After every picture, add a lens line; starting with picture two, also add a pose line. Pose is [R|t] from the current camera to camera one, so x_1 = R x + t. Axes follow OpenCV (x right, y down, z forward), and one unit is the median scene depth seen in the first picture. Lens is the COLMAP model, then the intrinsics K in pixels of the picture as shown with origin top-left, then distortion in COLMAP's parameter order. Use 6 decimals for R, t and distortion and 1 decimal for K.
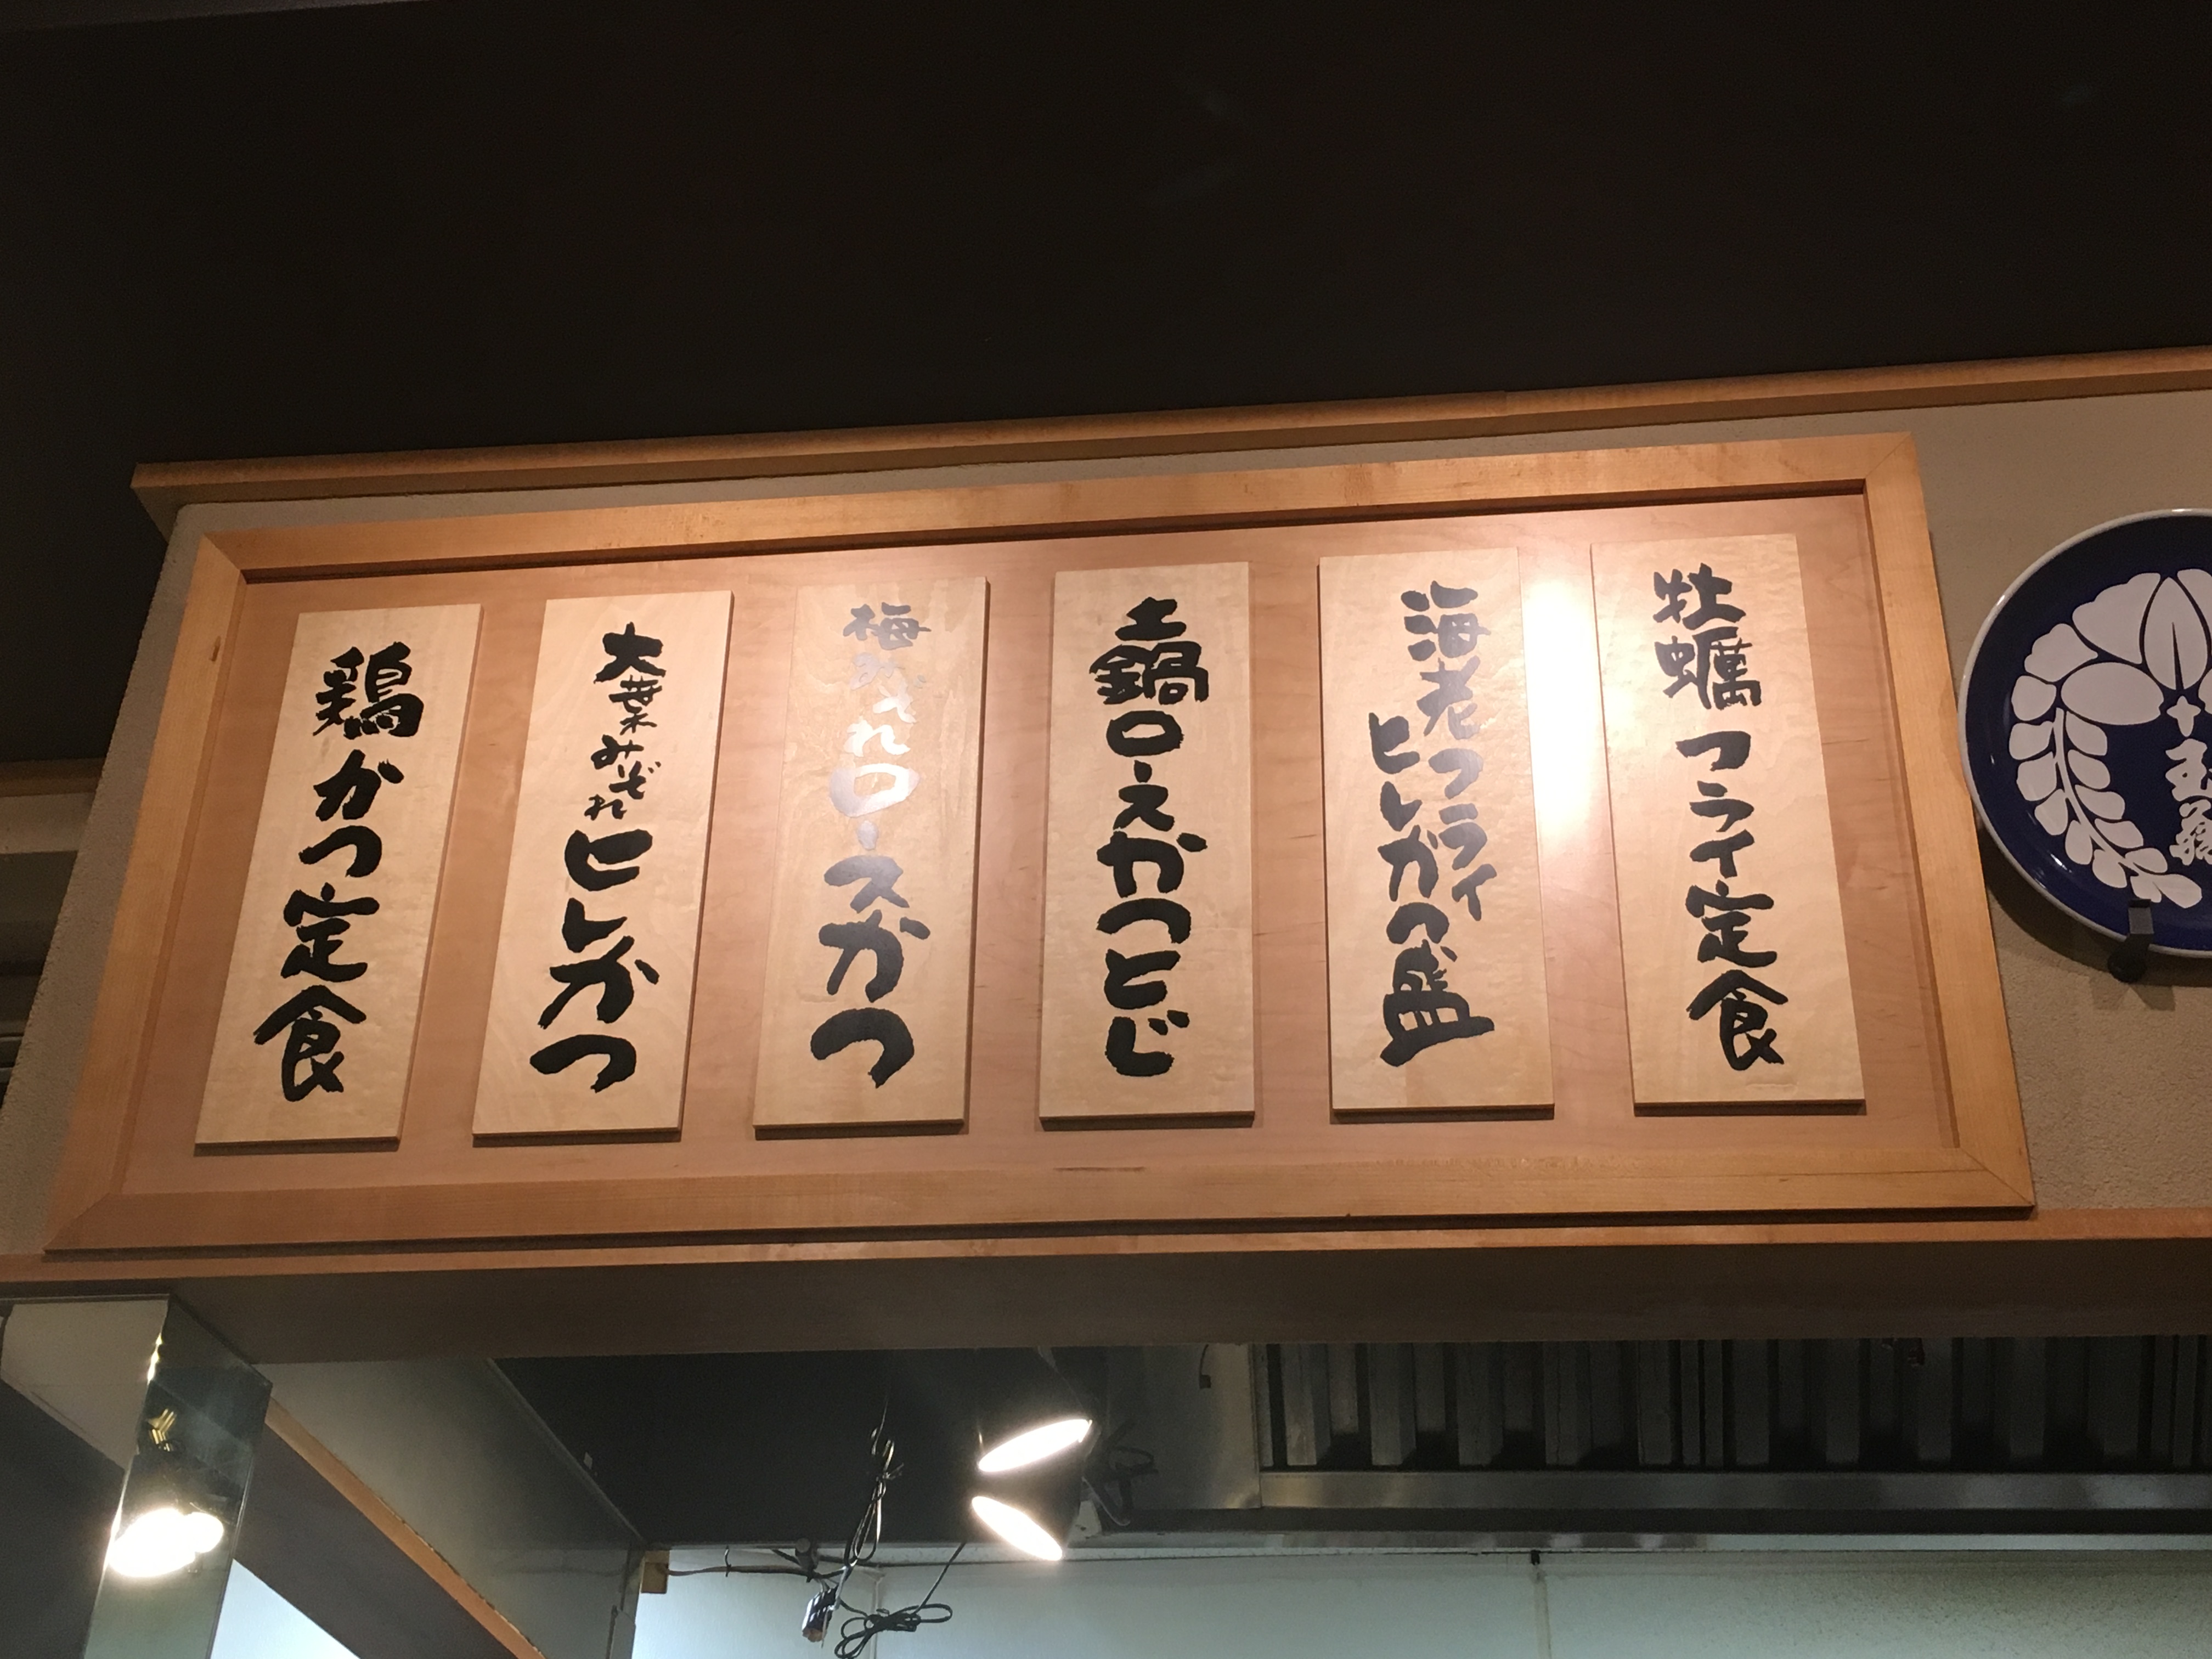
lens RADIAL K [[2496.3, 0, 1105.8], [0, 2496.3, 829.2], [0, 0, 1]] dist [0.025952, 0.000000]
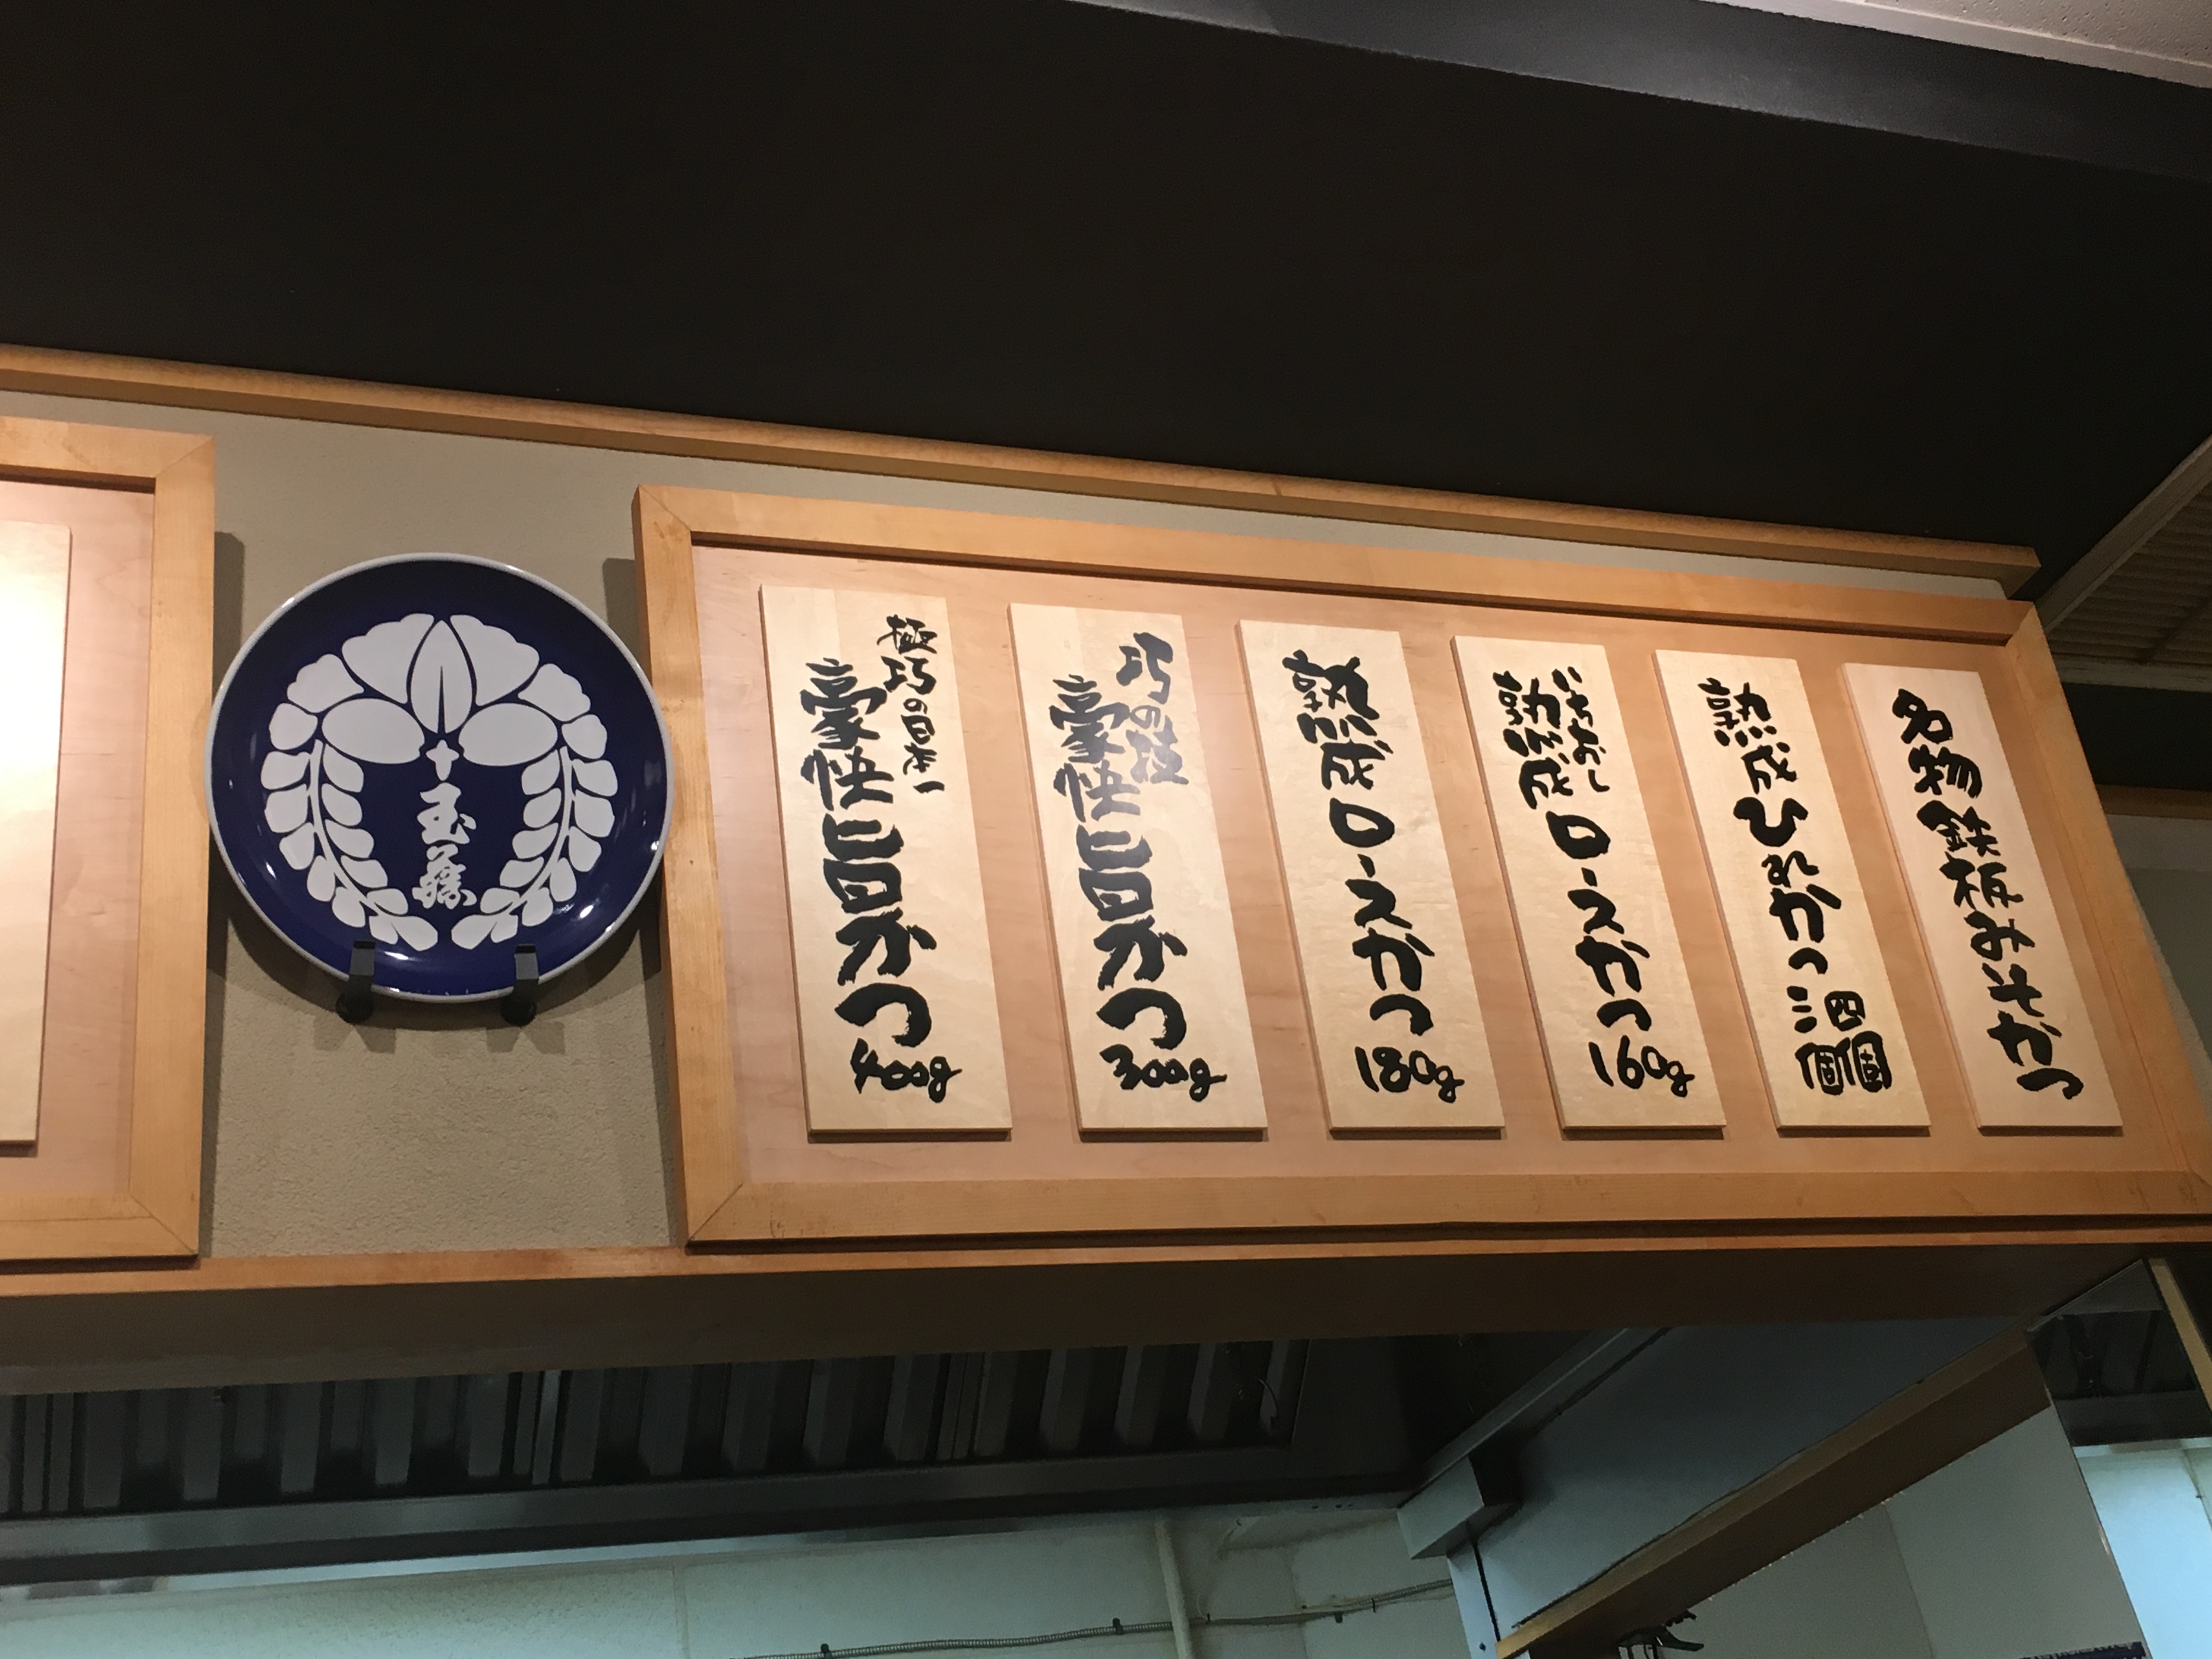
lens RADIAL K [[2496.3, 0, 1108.0], [0, 2496.3, 830.2], [0, 0, 1]] dist [0.025952, 0.000000]
pose [[0.857758, 0.077455, 0.508185, 0.152571], [-0.074591, 0.996874, -0.026038, -0.010797], [-0.508614, -0.015572, 0.860854, 0.002942]]
